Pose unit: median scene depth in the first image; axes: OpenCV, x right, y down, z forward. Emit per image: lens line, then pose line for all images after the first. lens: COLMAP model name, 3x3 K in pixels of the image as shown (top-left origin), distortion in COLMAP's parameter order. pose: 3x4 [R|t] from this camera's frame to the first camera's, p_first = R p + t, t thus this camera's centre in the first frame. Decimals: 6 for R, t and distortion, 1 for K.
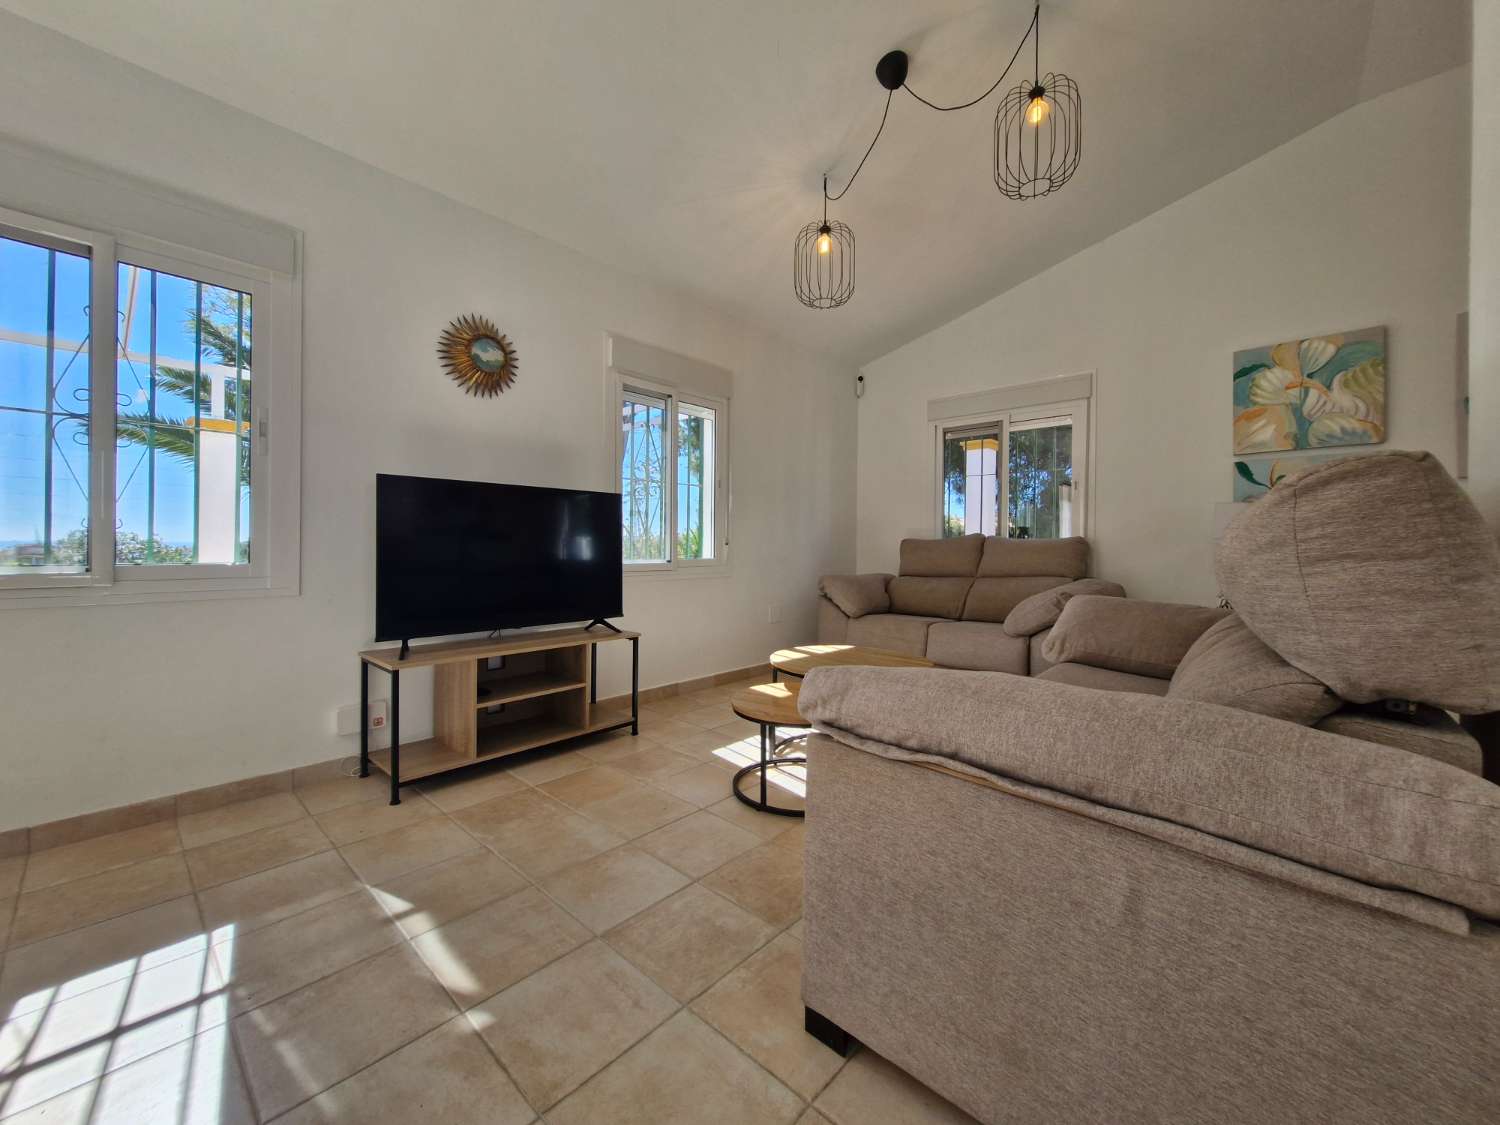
lens RADIAL K [[589.0, 0, 755.8], [0, 589.0, 544.6], [0, 0, 1]] dist [0.001867, -0.000196]
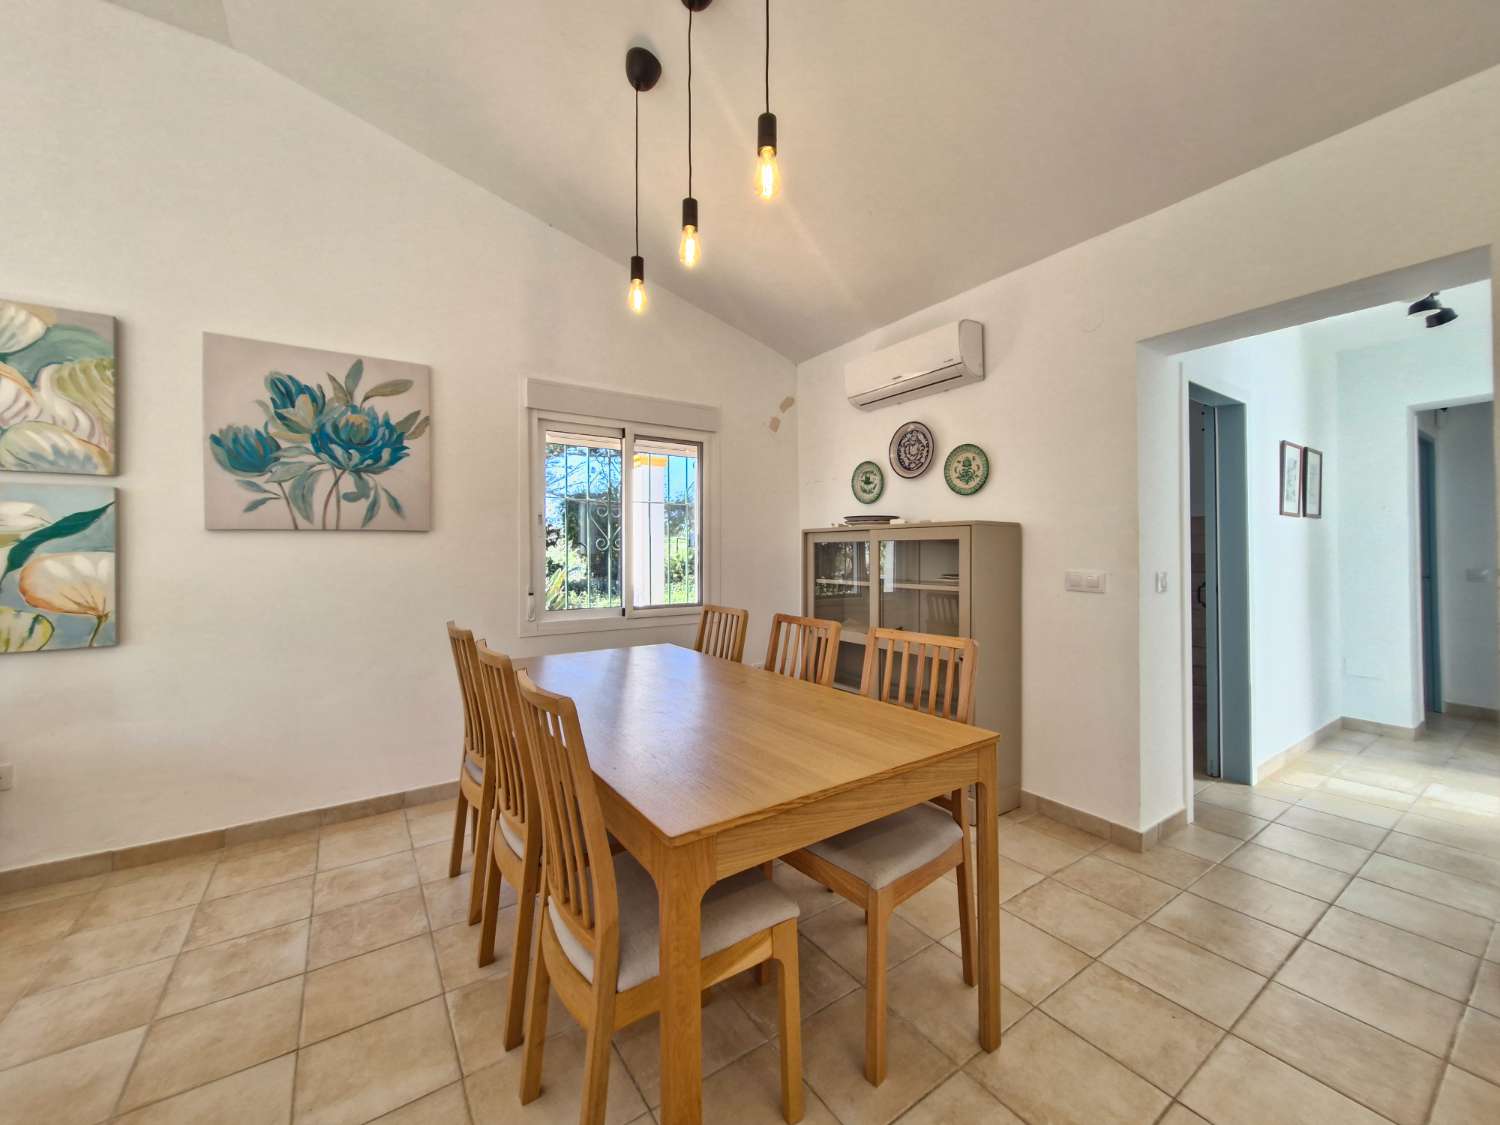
lens RADIAL K [[589.2, 0, 755.9], [0, 589.2, 546.0], [0, 0, 1]] dist [0.000579, 0.000086]
pose [[0.228567, 0.003329, 0.973522, 0.526102], [0.003556, 0.999985, -0.004254, -0.078813], [-0.973522, 0.004434, 0.228552, 0.055524]]
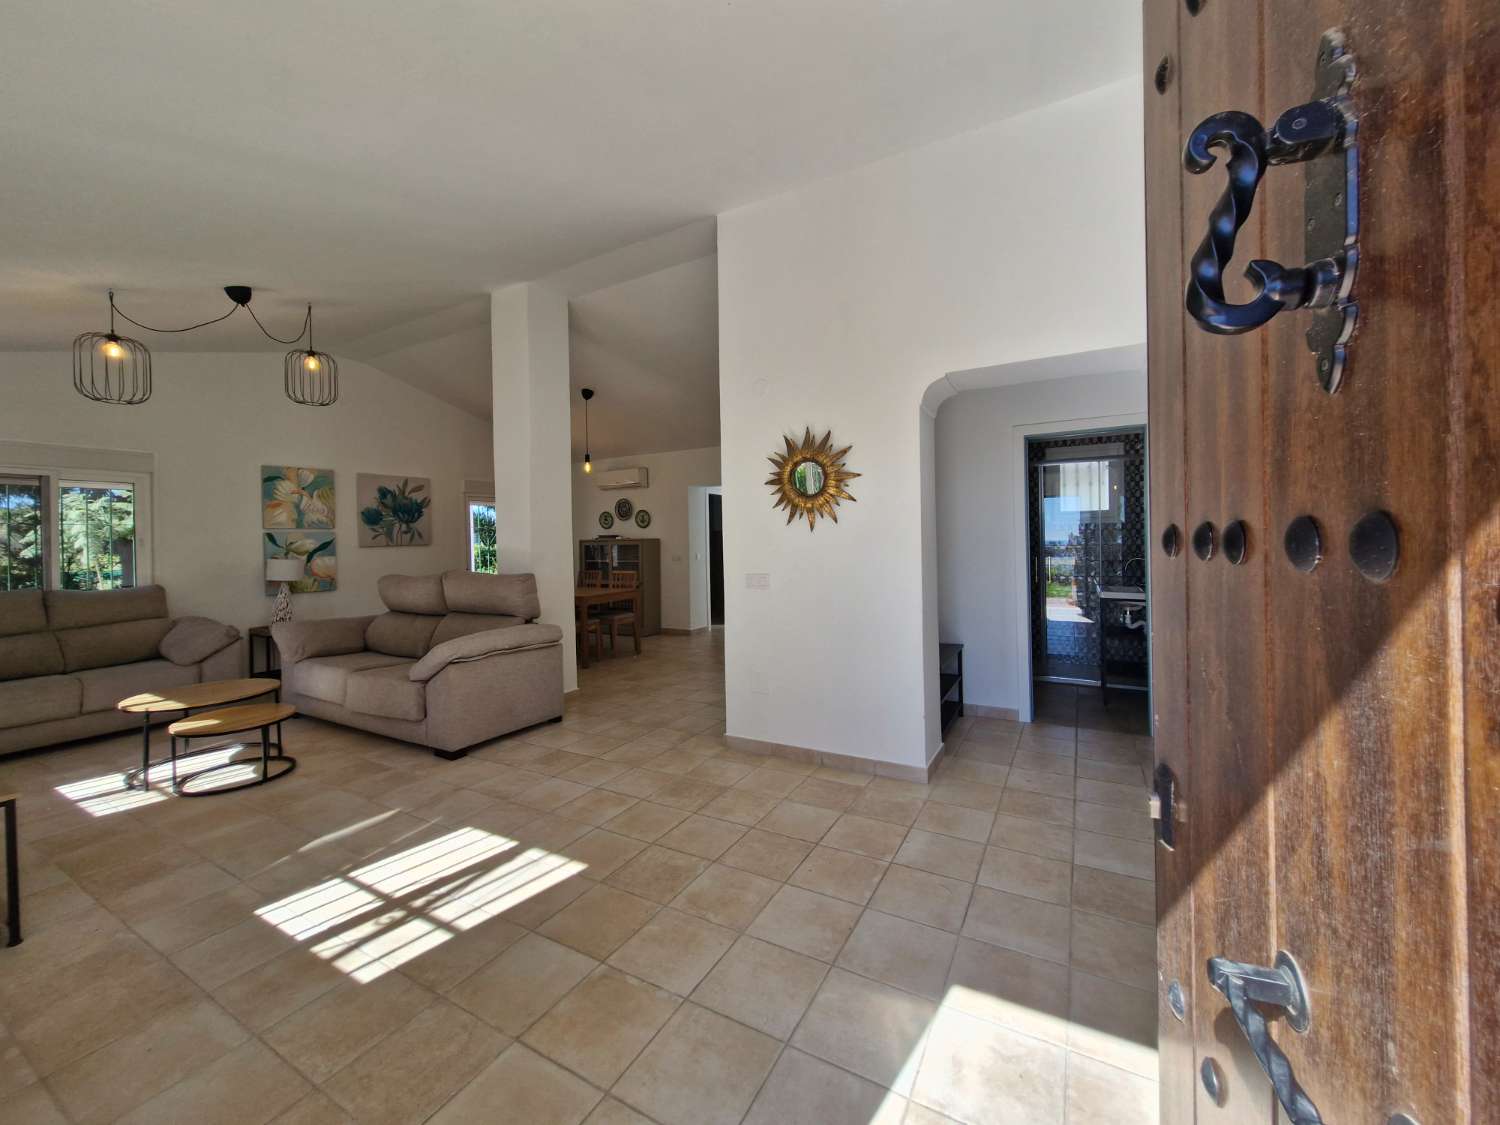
lens RADIAL K [[589.0, 0, 755.8], [0, 589.0, 544.6], [0, 0, 1]] dist [0.001867, -0.000196]
pose [[-0.228797, -0.011430, 0.973407, -1.225934], [0.016292, 0.999746, 0.015568, -0.123653], [-0.973338, 0.019421, -0.228553, 0.054870]]
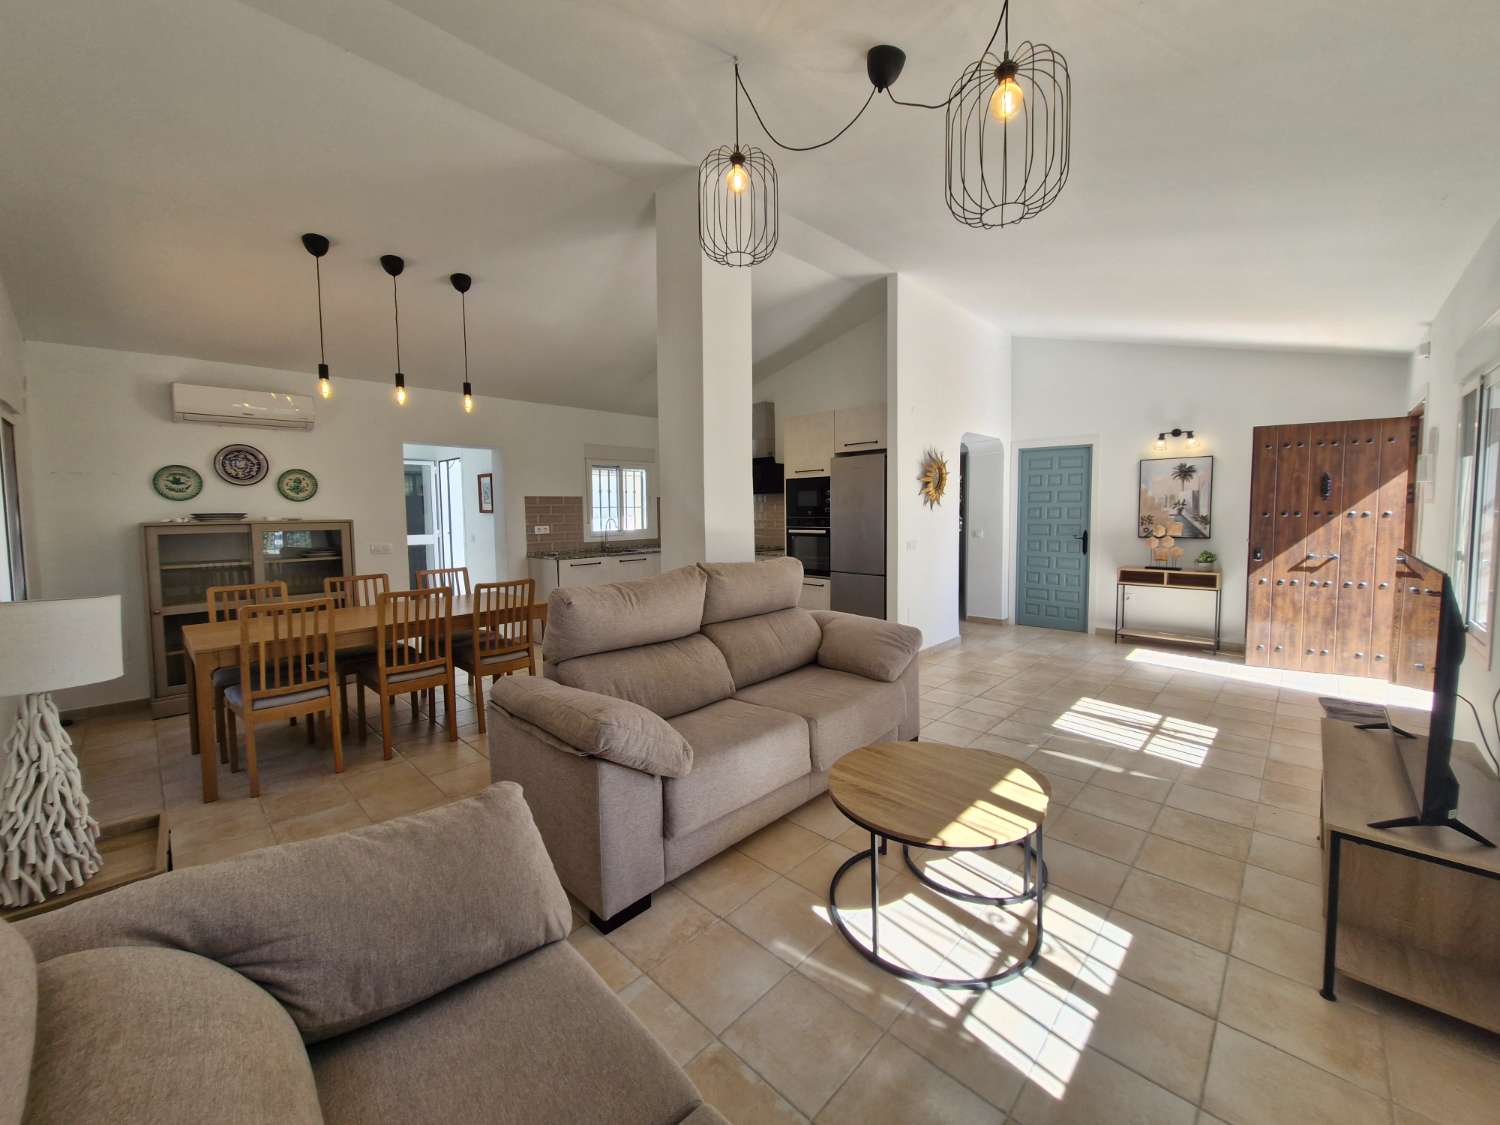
lens RADIAL K [[589.2, 0, 753.6], [0, 589.2, 542.9], [0, 0, 1]] dist [0.007324, 0.000017]
pose [[-0.999755, 0.002940, 0.021917, 0.316595], [0.004208, 0.998306, 0.058023, -0.142043], [-0.021709, 0.058101, -0.998075, 1.485462]]
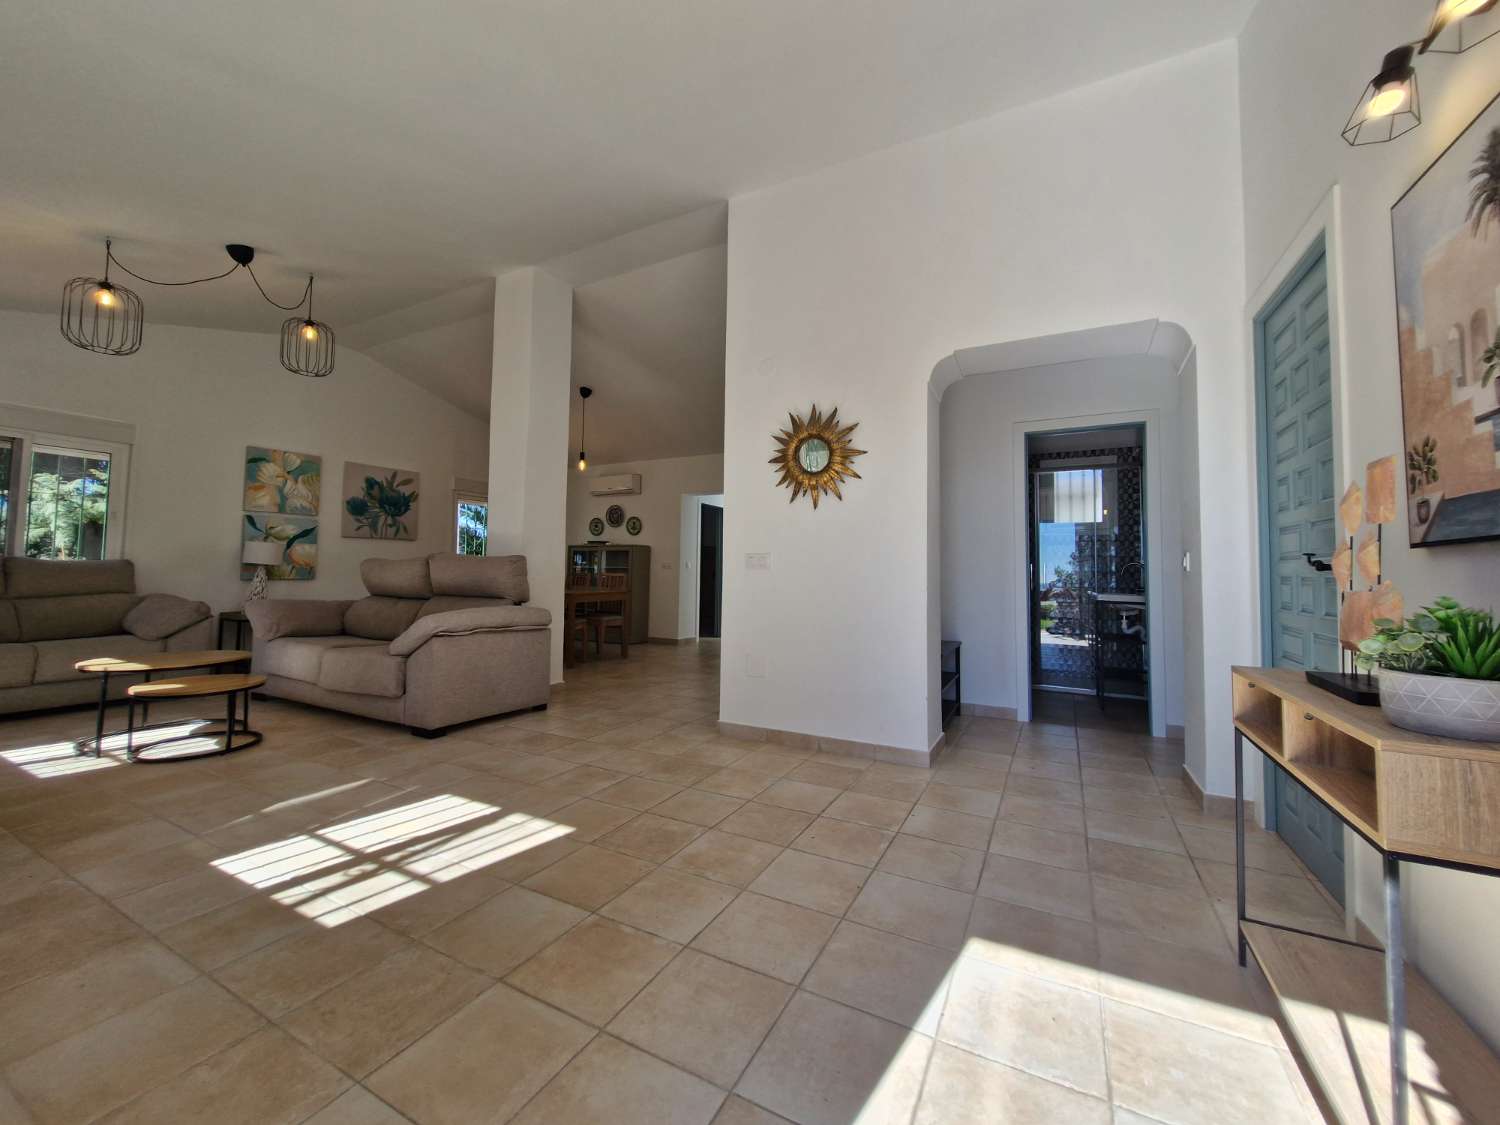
lens RADIAL K [[589.2, 0, 755.9], [0, 589.2, 546.0], [0, 0, 1]] dist [0.000579, 0.000086]
pose [[-0.254015, 0.034104, 0.966599, -1.196433], [-0.016612, 0.999077, -0.039616, -0.017931], [-0.967057, -0.026121, -0.253214, 0.079167]]
